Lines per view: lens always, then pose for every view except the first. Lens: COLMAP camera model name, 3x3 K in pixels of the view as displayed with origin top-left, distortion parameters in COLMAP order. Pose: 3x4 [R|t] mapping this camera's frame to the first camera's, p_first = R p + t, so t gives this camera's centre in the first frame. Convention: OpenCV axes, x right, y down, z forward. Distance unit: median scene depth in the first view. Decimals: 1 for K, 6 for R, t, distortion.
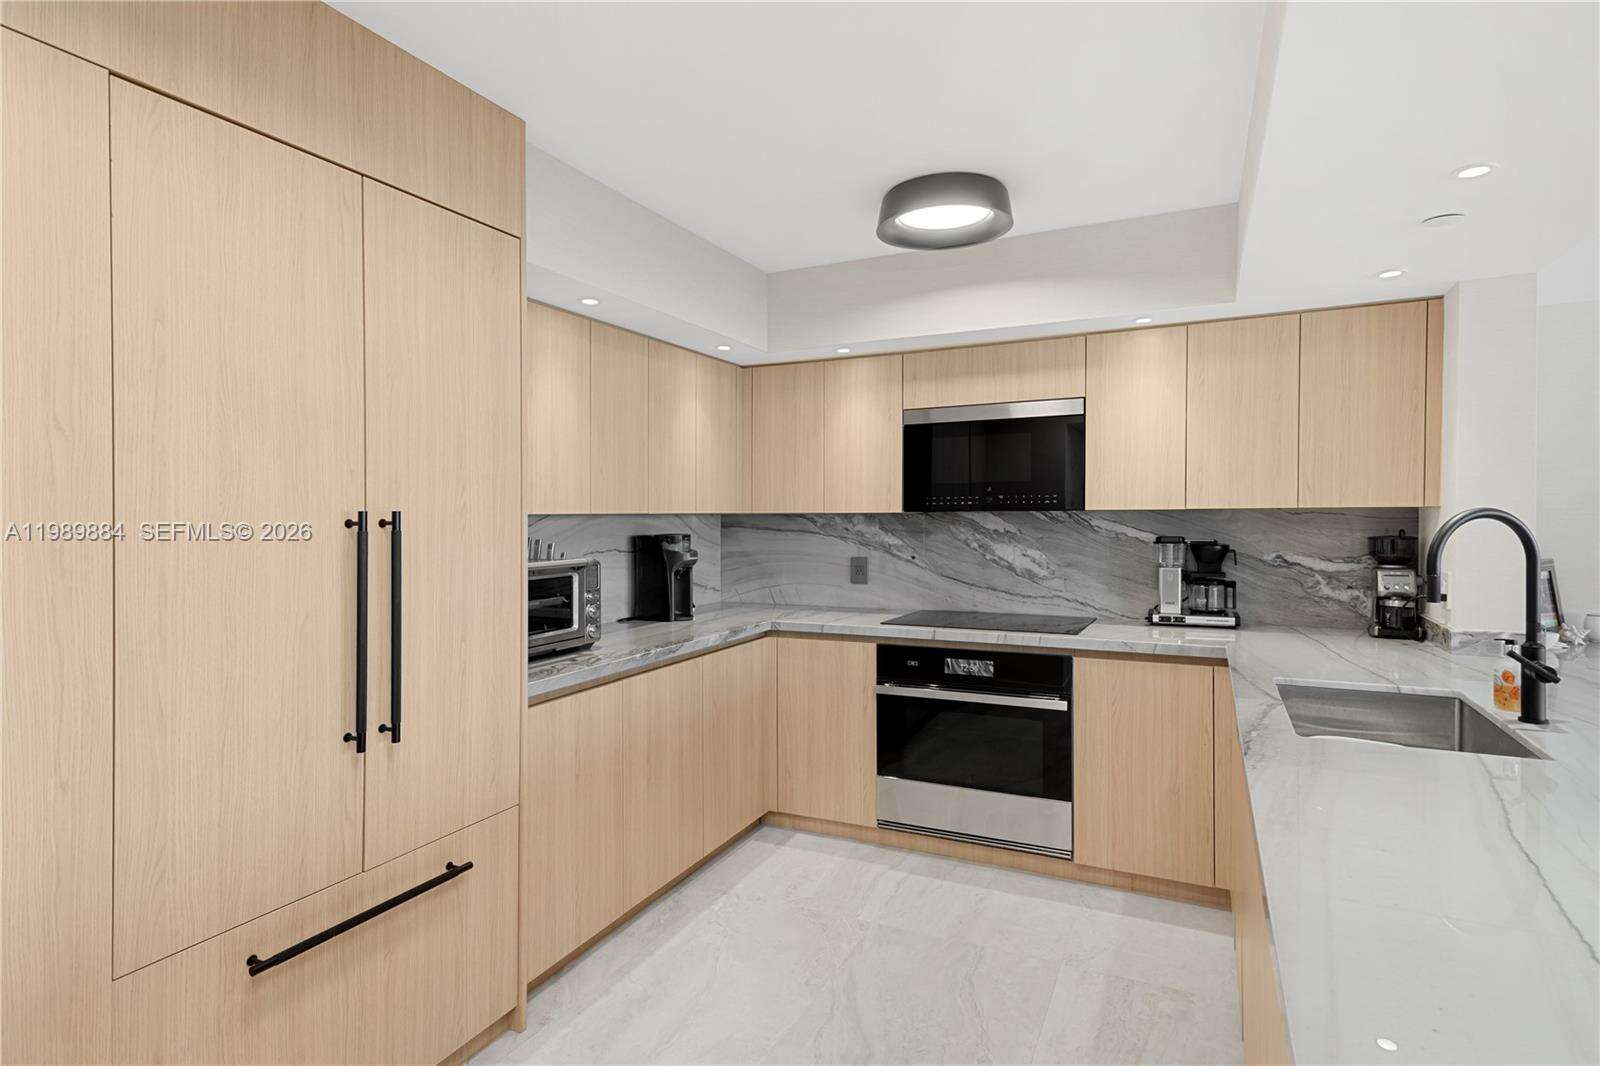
lens RADIAL K [[820.9, 0, 800.0], [0, 820.9, 533.0], [0, 0, 1]] dist [0.035937, -0.000023]
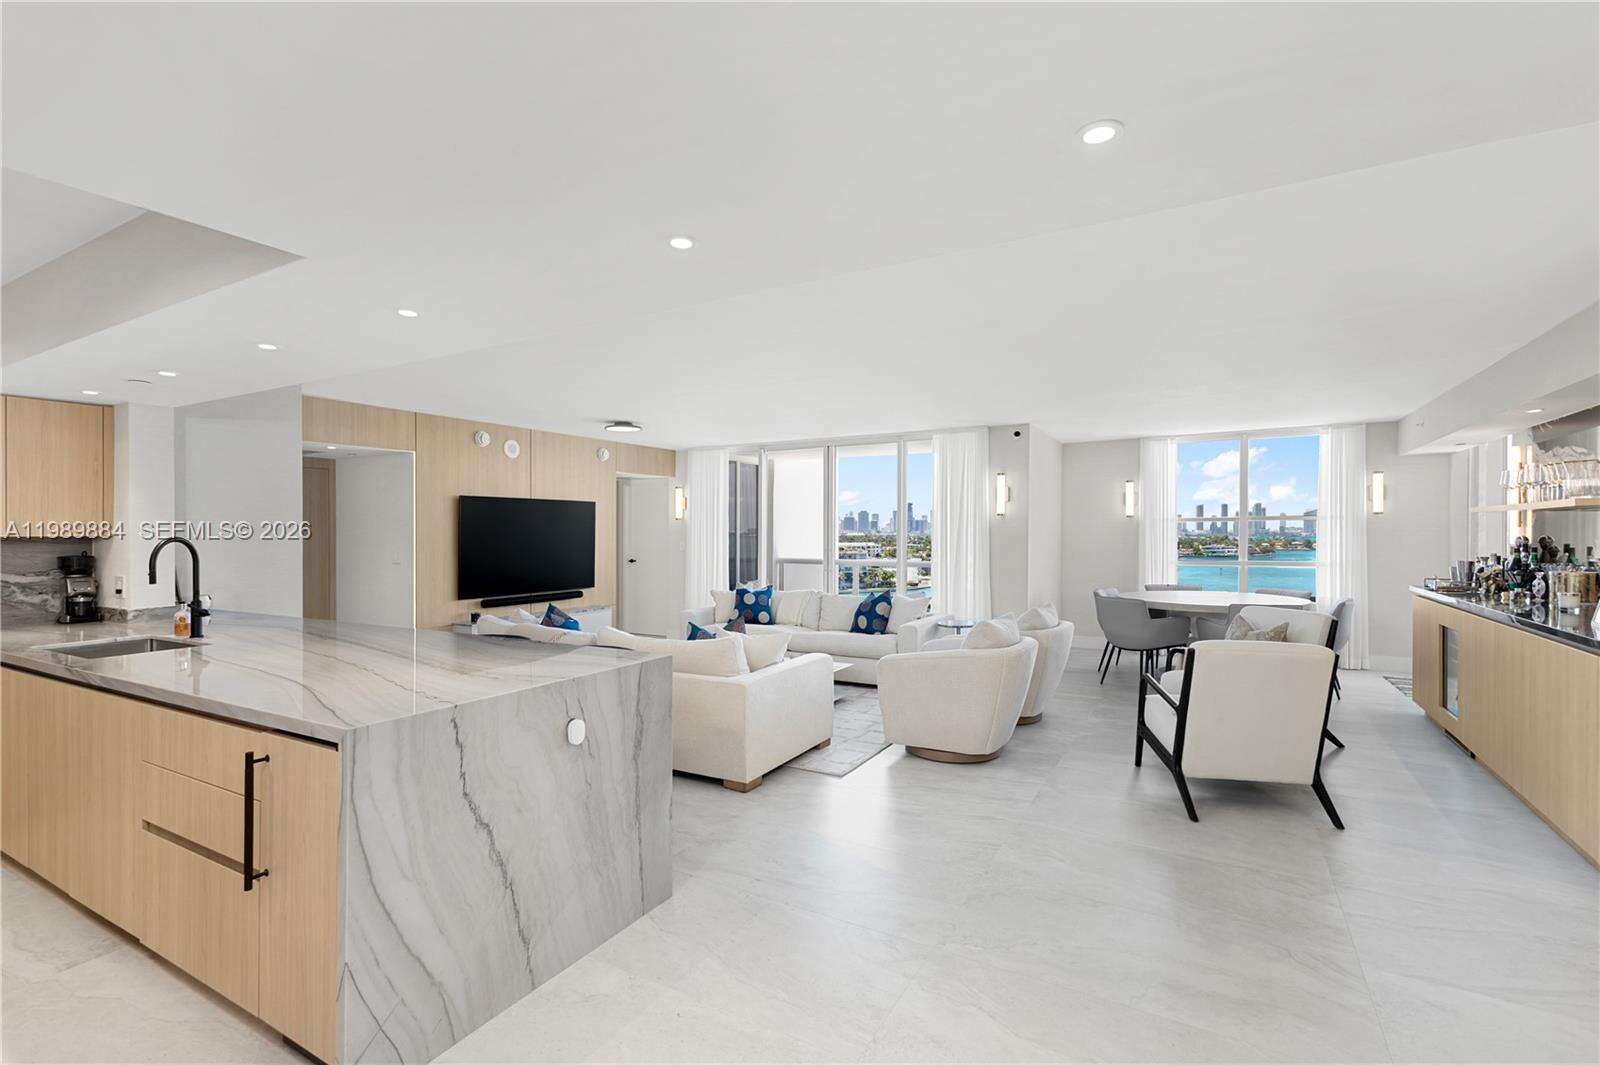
lens RADIAL K [[723.3, 0, 798.0], [0, 723.3, 525.0], [0, 0, 1]] dist [0.022528, 0.000000]
pose [[0.079989, 0.015154, 0.996681, -0.473846], [0.029436, 0.999412, -0.017558, 0.009664], [-0.996361, 0.030743, 0.079496, -0.367554]]
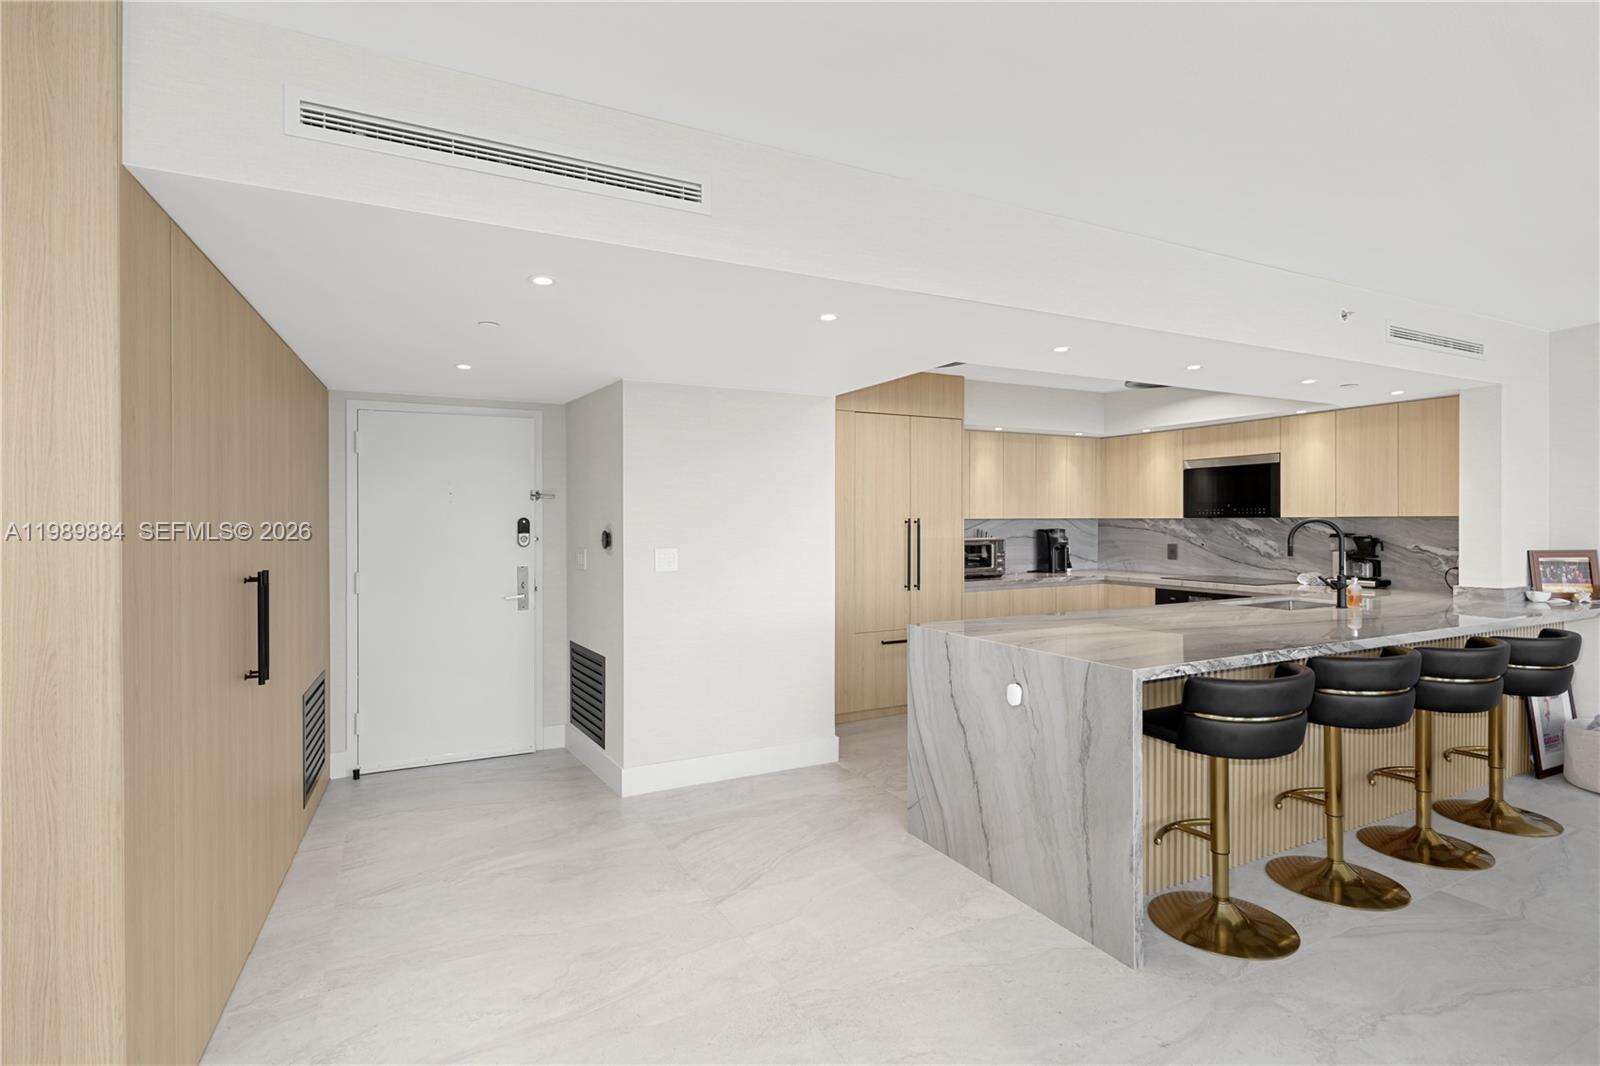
lens RADIAL K [[756.0, 0, 804.3], [0, 756.0, 521.5], [0, 0, 1]] dist [0.001105, 0.000028]
pose [[0.789559, 0.005346, -0.613651, 0.538322], [-0.015569, 0.999815, -0.011322, 0.015259], [0.613477, 0.018493, 0.789496, -0.890431]]
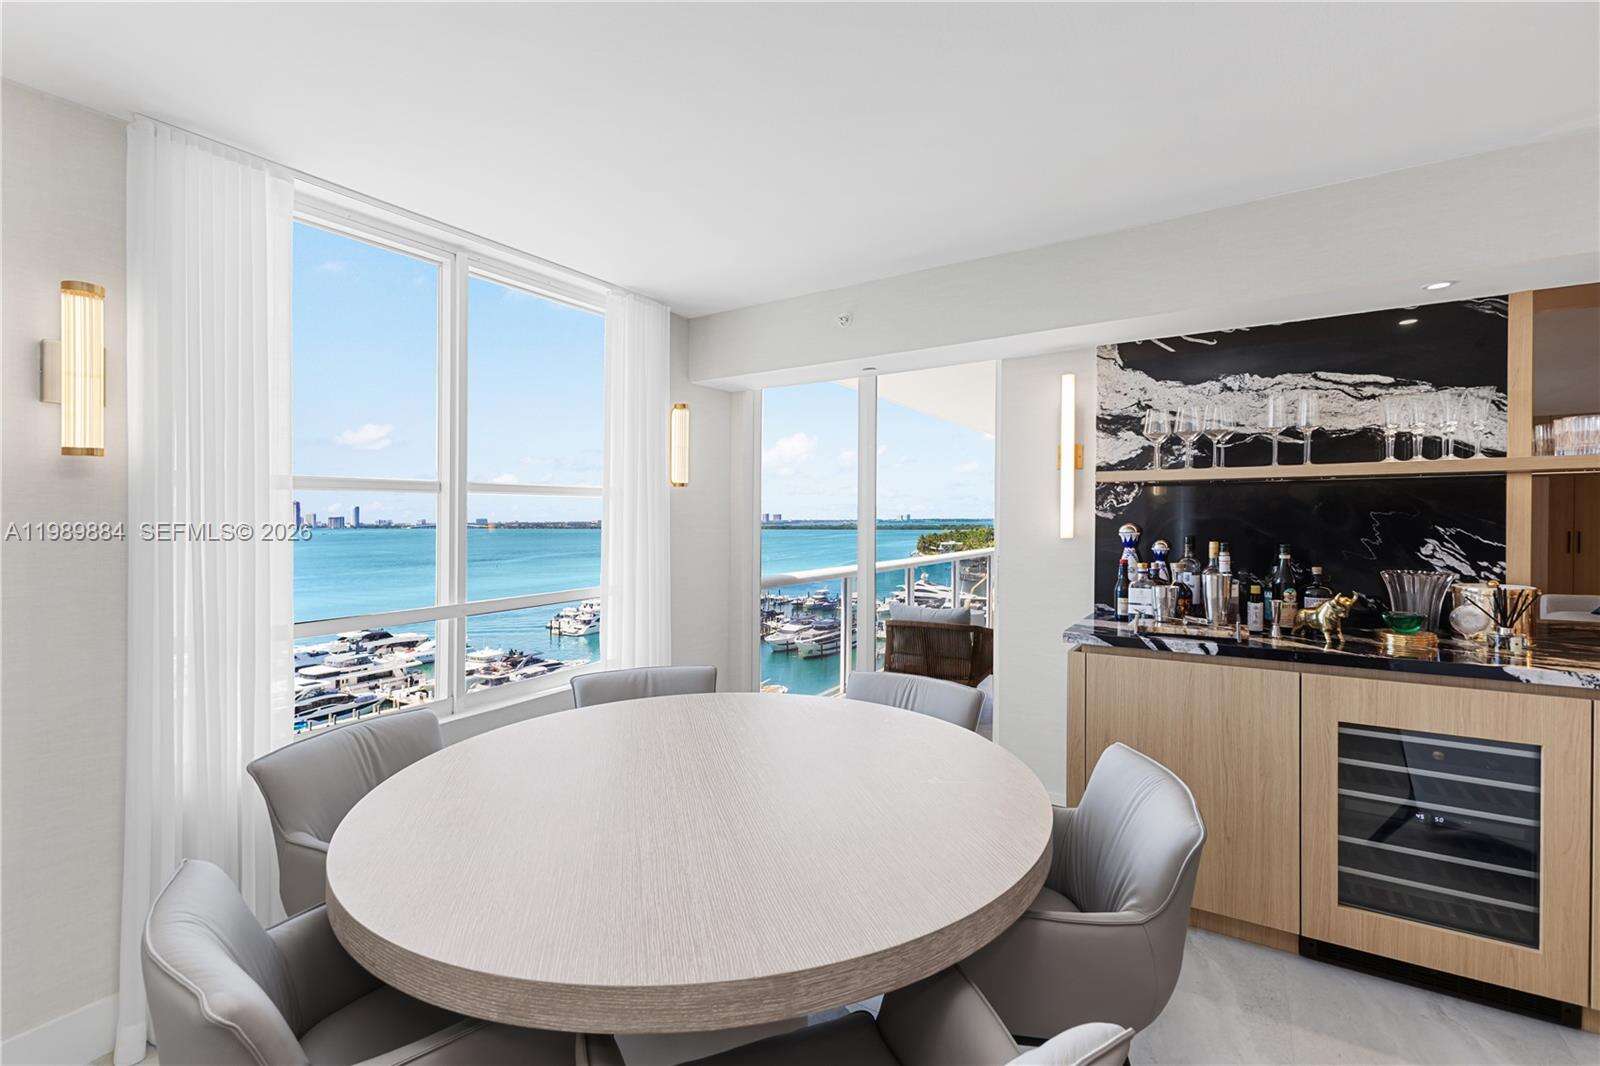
lens RADIAL K [[706.6, 0, 796.9], [0, 706.6, 525.0], [0, 0, 1]] dist [0.012648, 0.000021]
pose [[-0.992111, 0.012954, 0.124692, 1.512518], [0.017168, 0.999315, 0.032783, 0.014019], [-0.124182, 0.034665, -0.991654, -0.839109]]
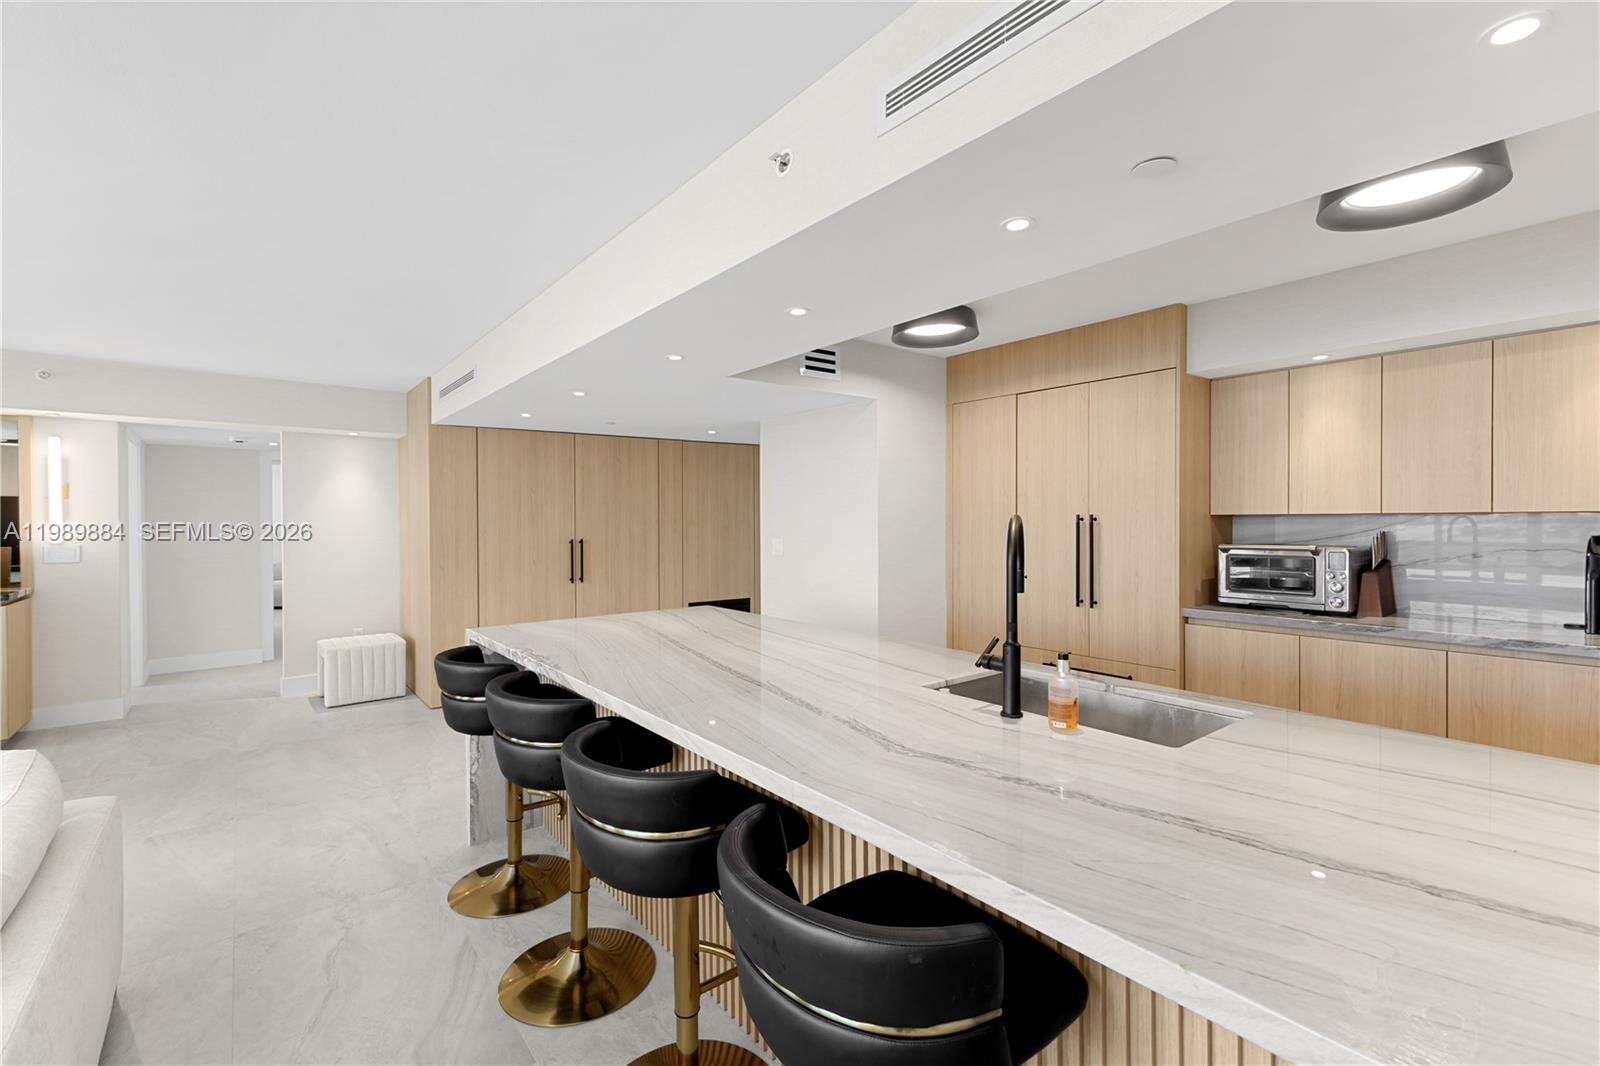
lens RADIAL K [[694.2, 0, 807.6], [0, 694.2, 525.7], [0, 0, 1]] dist [0.008742, 0.000008]
pose [[-0.432901, 0.020508, -0.901208, 0.959956], [-0.012174, 0.999517, 0.028593, -0.022078], [0.901359, 0.023349, -0.432442, 0.618241]]
